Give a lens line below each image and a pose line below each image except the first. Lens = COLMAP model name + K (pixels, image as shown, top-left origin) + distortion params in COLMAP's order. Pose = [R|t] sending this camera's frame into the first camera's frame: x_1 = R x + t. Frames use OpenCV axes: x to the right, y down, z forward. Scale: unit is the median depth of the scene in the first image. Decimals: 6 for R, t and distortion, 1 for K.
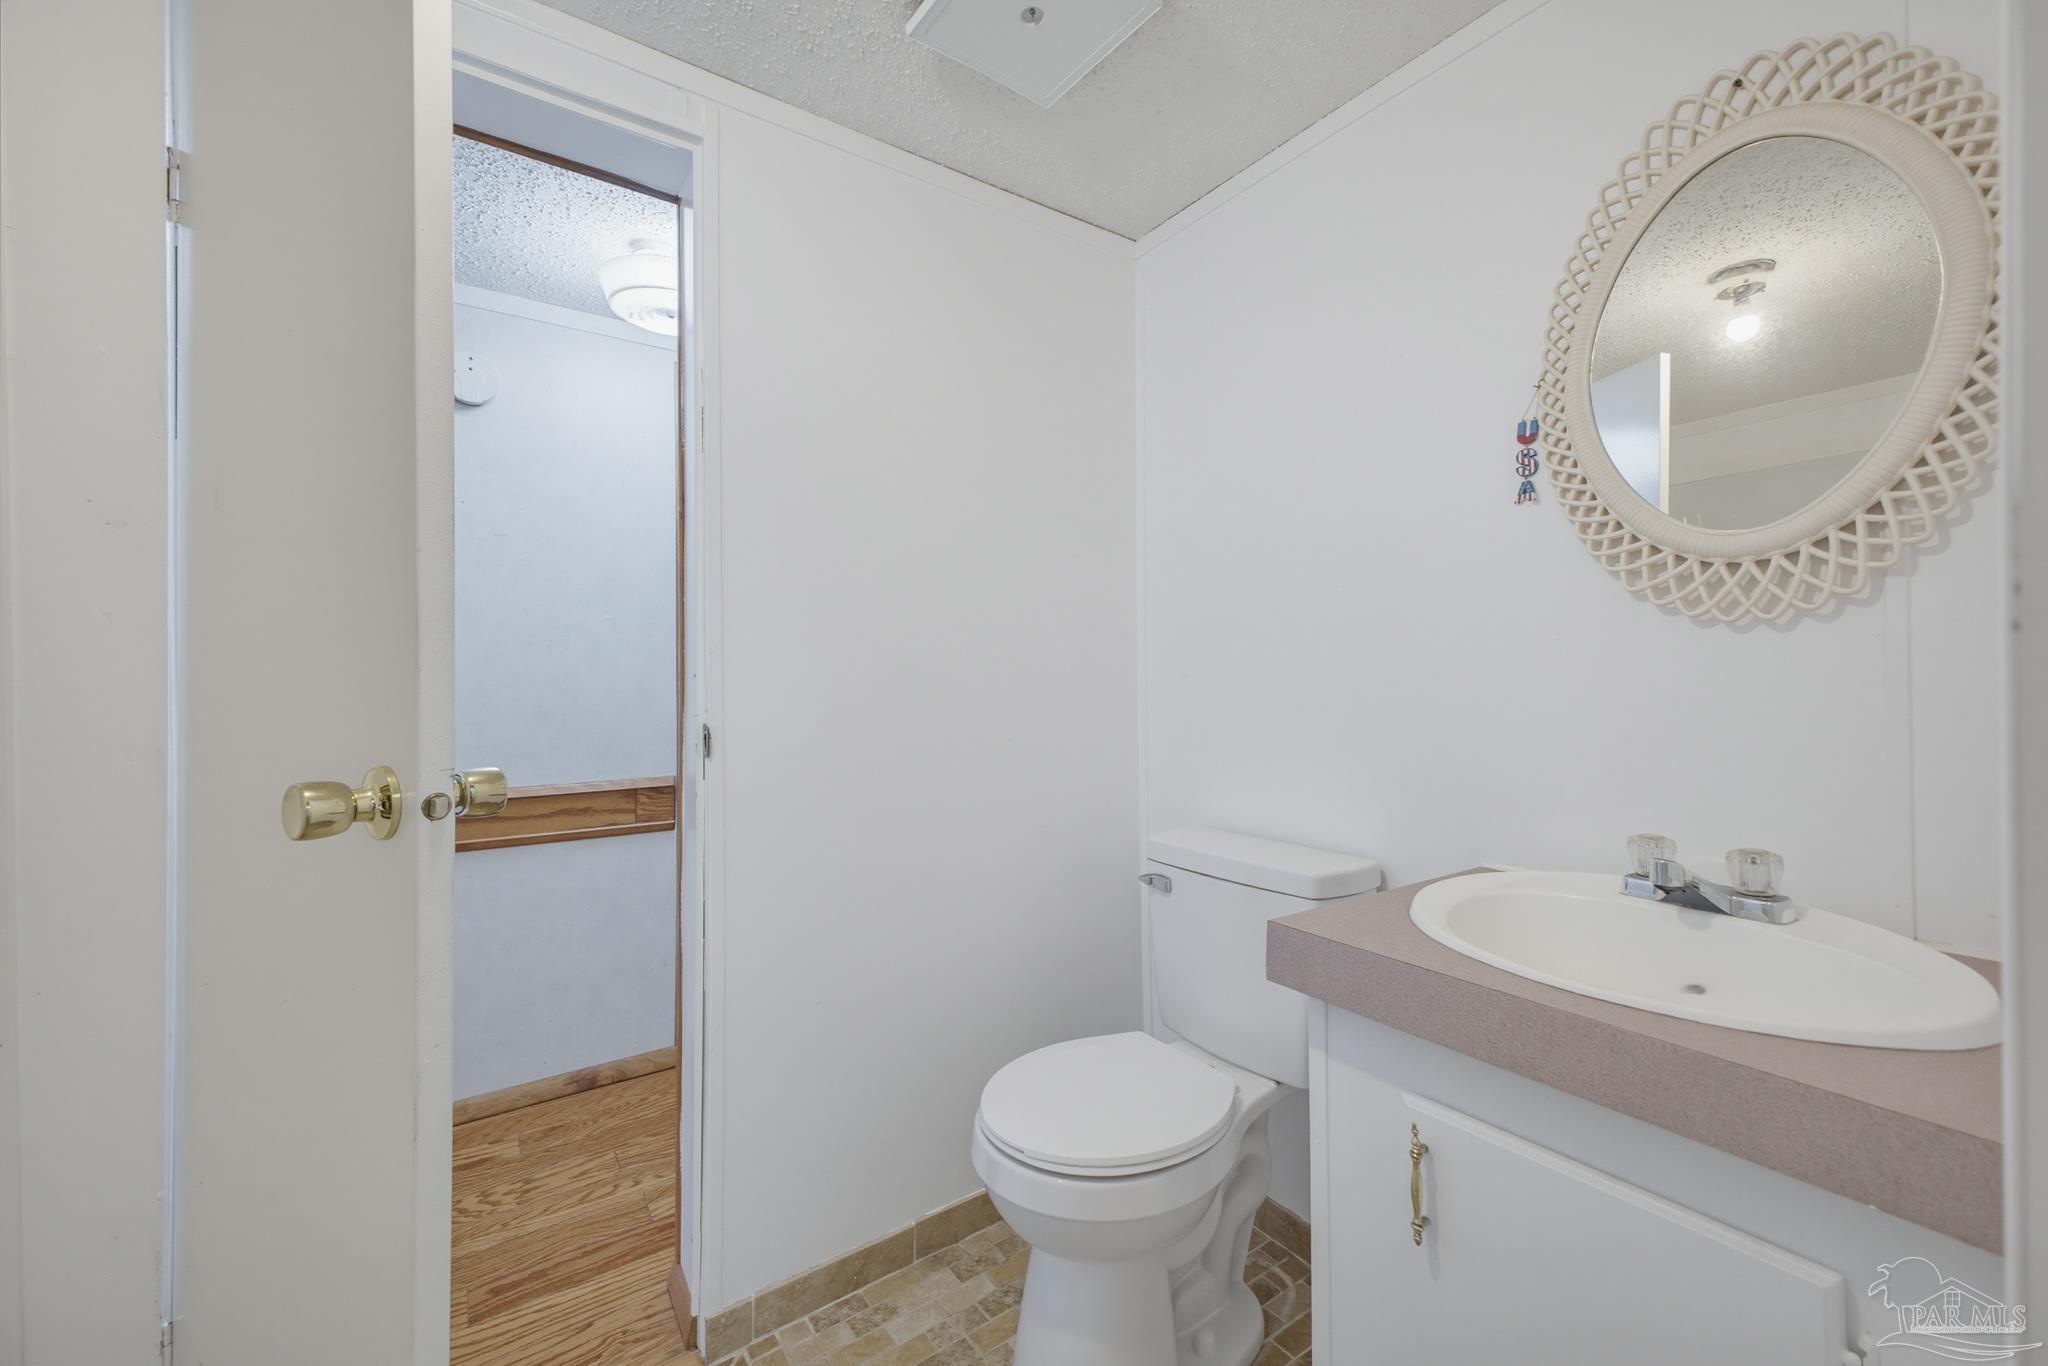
lens RADIAL K [[802.9, 0, 1024.0], [0, 802.9, 683.0], [0, 0, 1]] dist [0.013549, -0.000253]
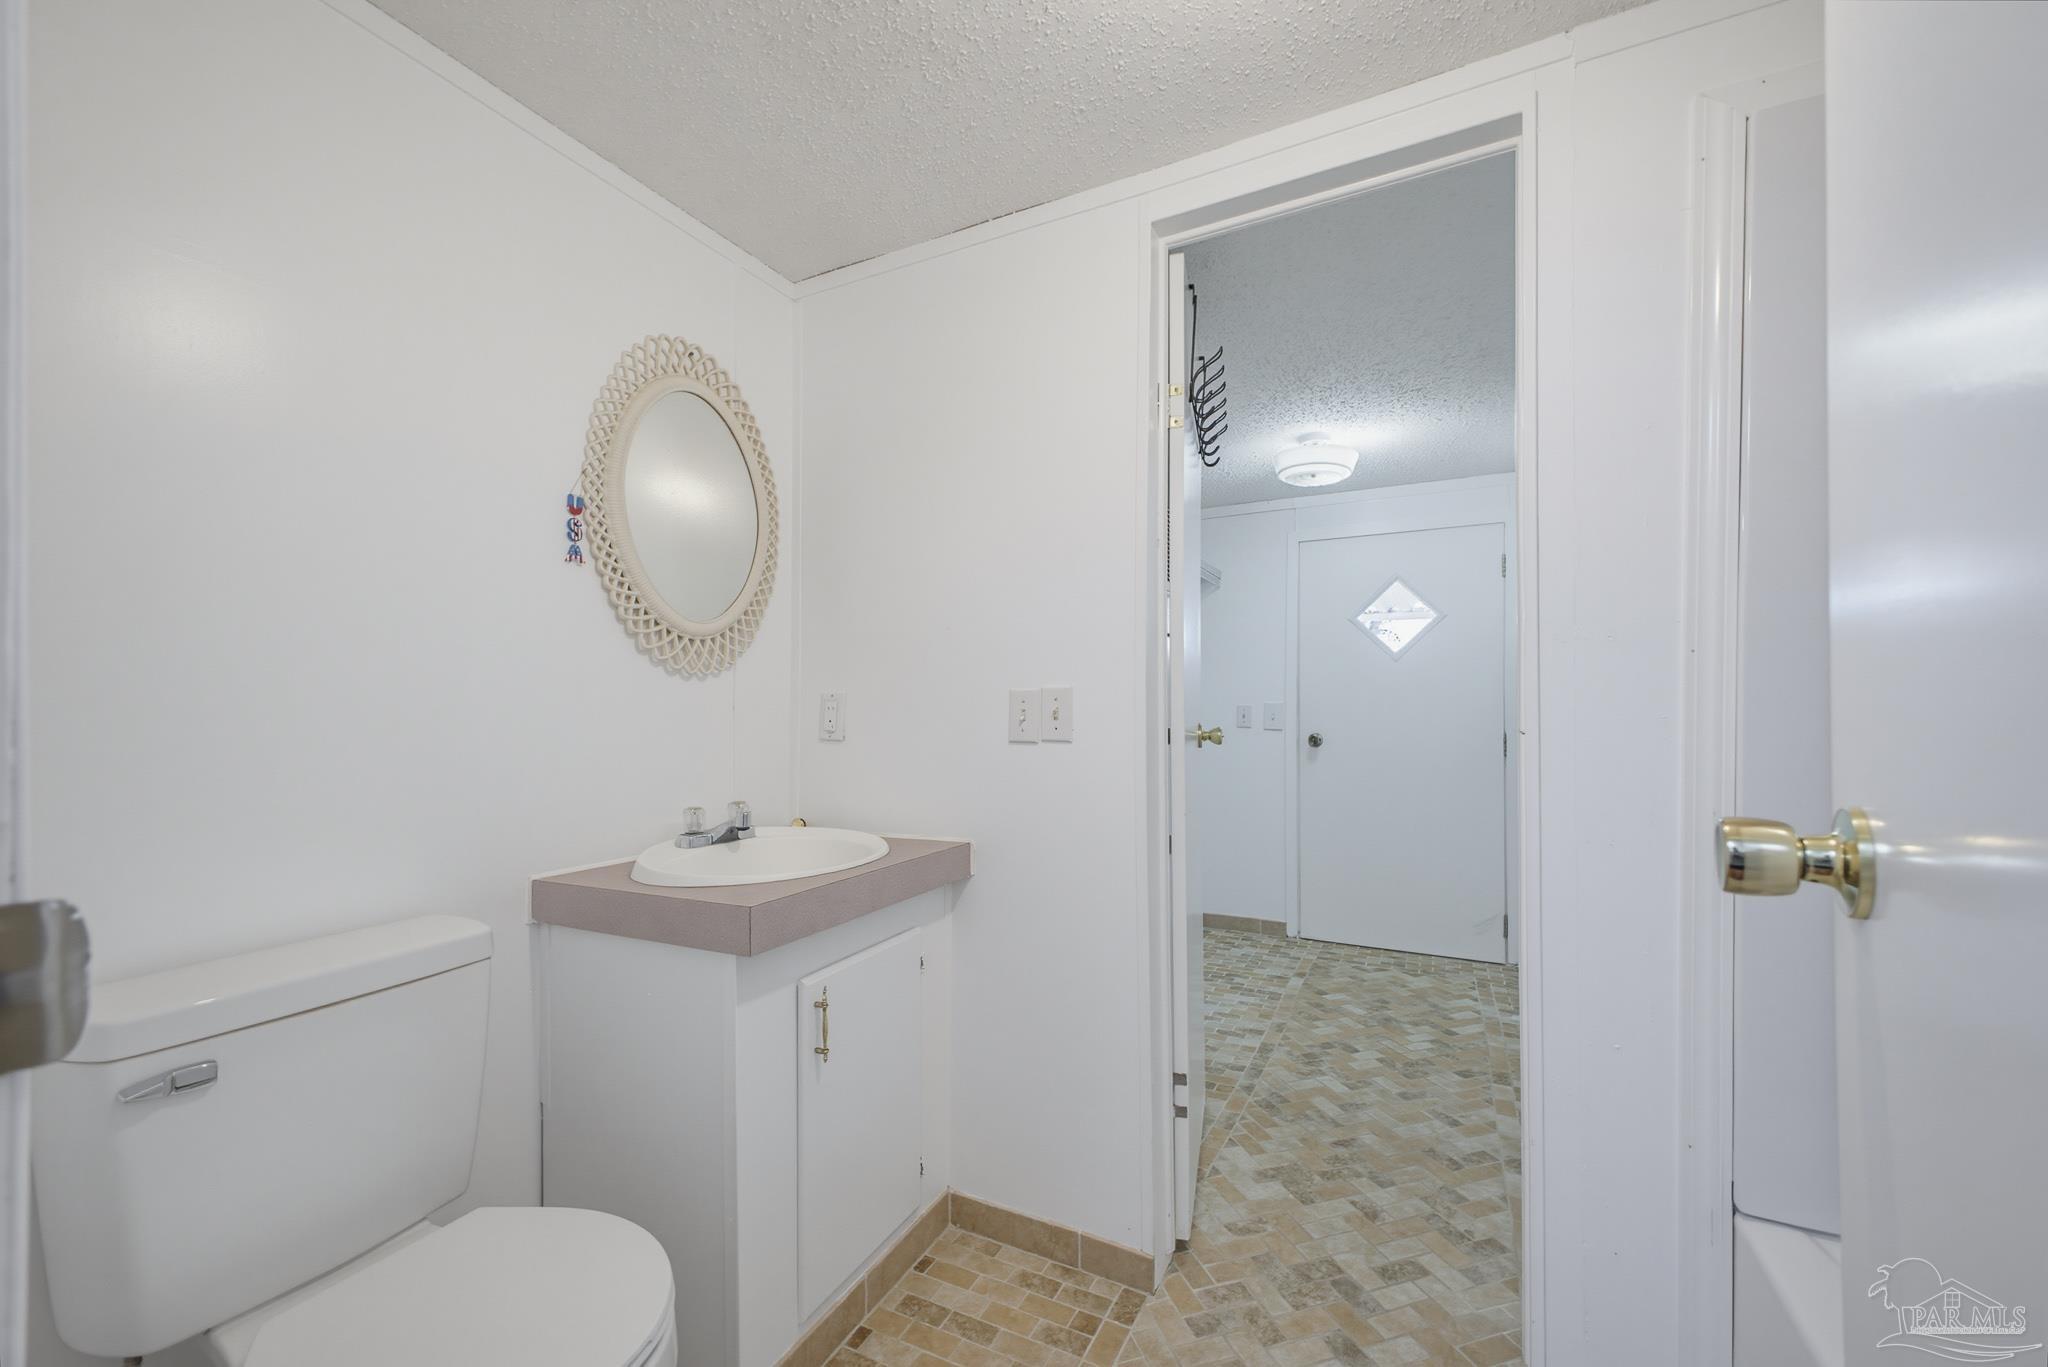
lens RADIAL K [[826.1, 0, 1034.5], [0, 826.1, 703.7], [0, 0, 1]] dist [0.021413, -0.000181]
pose [[-0.475464, -0.001709, 0.879733, -0.893561], [-0.000208, 0.999998, 0.001830, -0.016228], [-0.879735, 0.000687, -0.475464, 1.096271]]
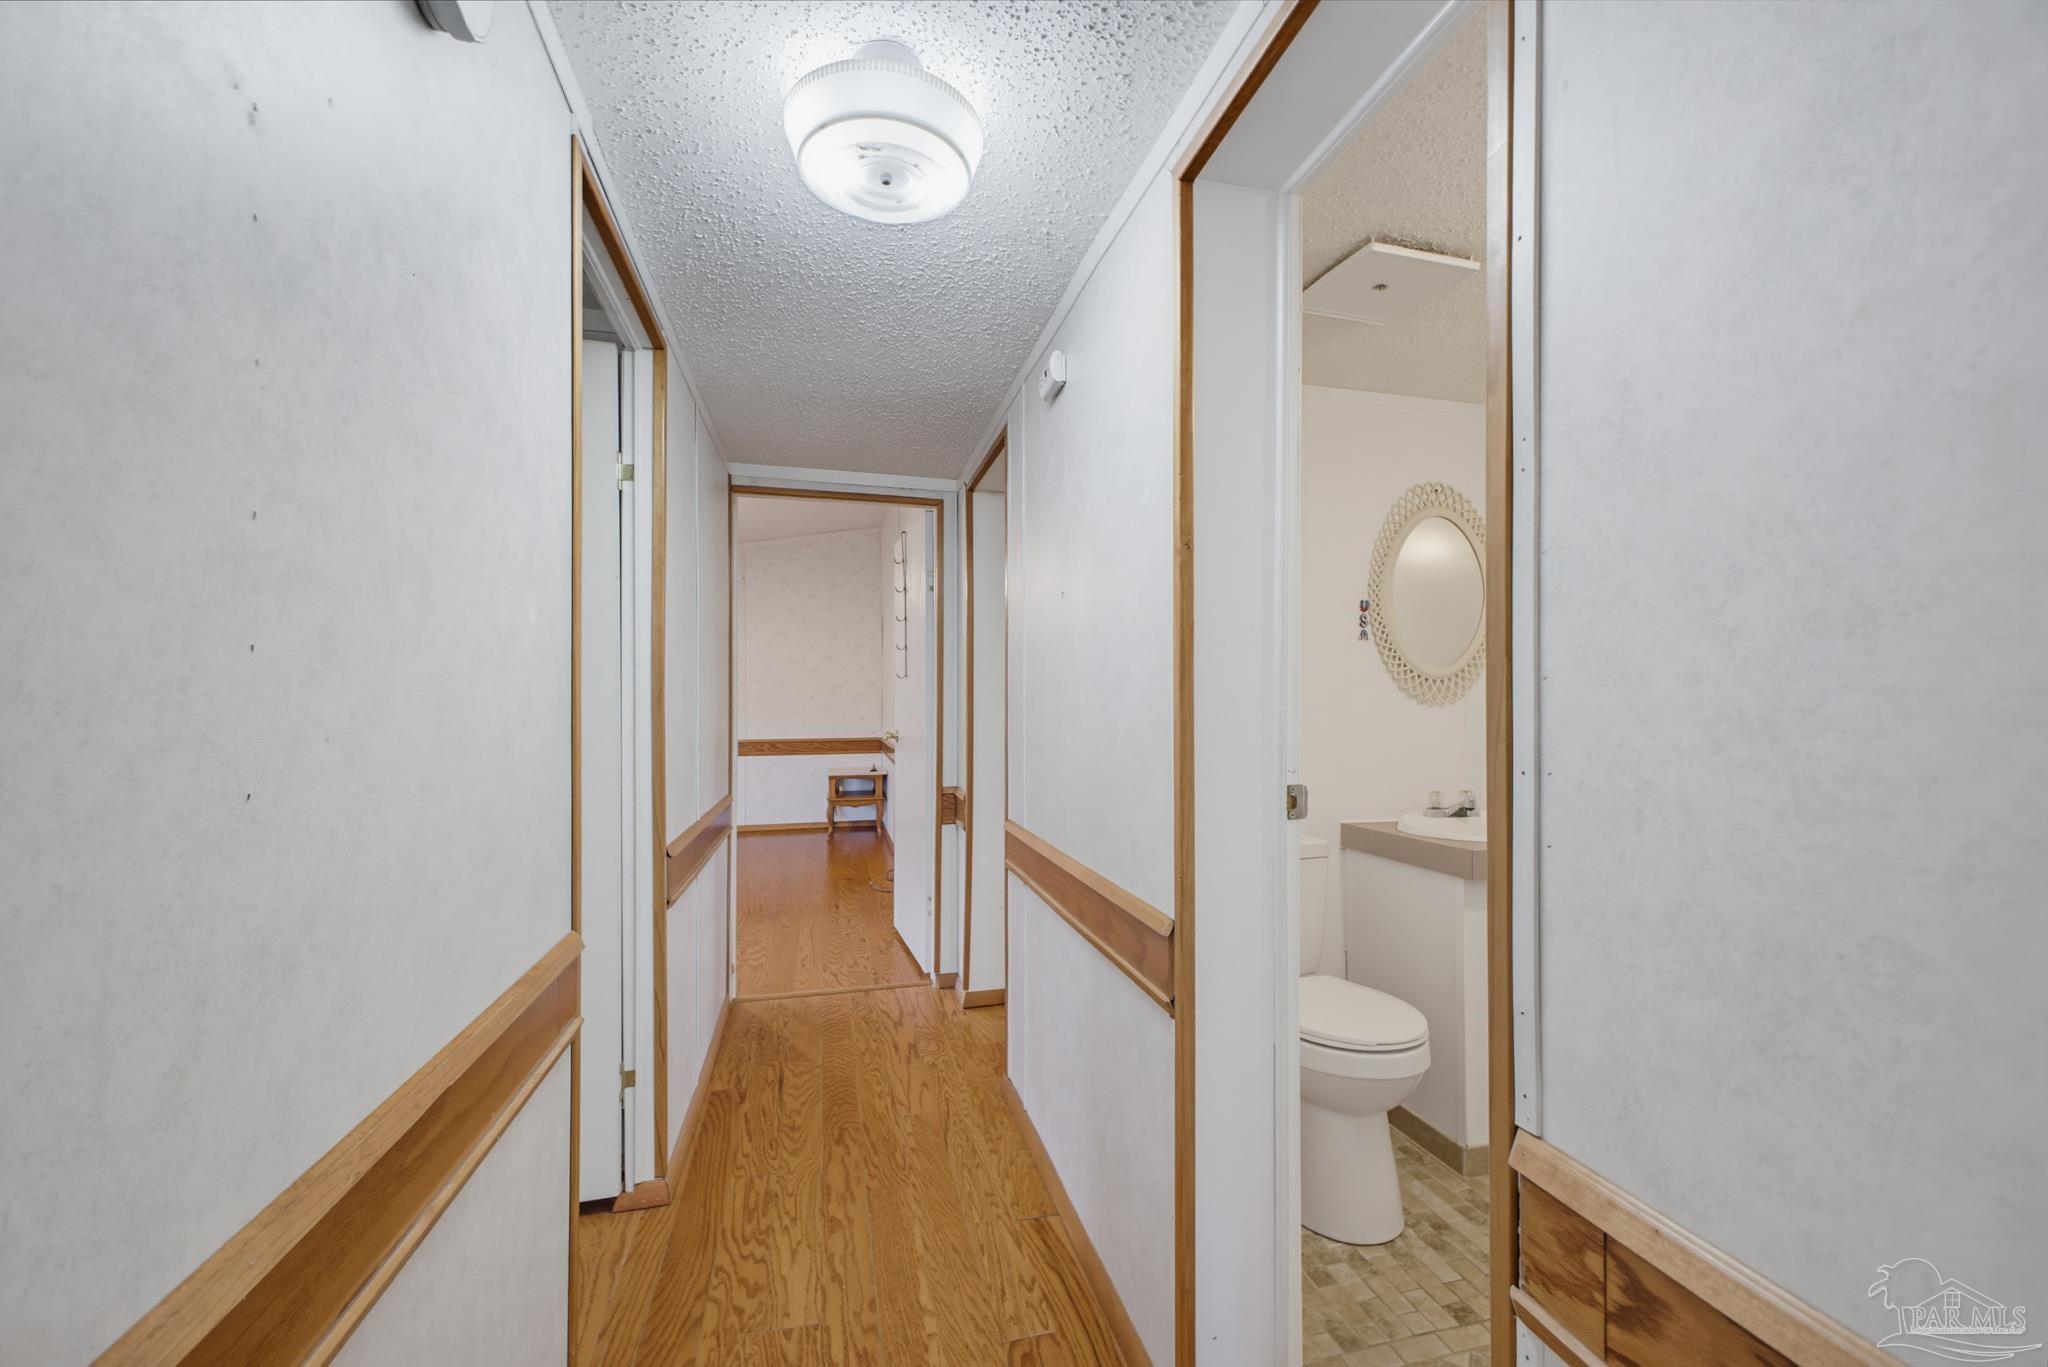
lens RADIAL K [[826.1, 0, 1034.5], [0, 826.1, 703.7], [0, 0, 1]] dist [0.021413, -0.000181]
pose [[0.338700, -0.008296, 0.940858, -1.820136], [0.002310, 0.999965, 0.007986, -0.089966], [-0.940892, -0.000531, 0.338708, 1.192259]]
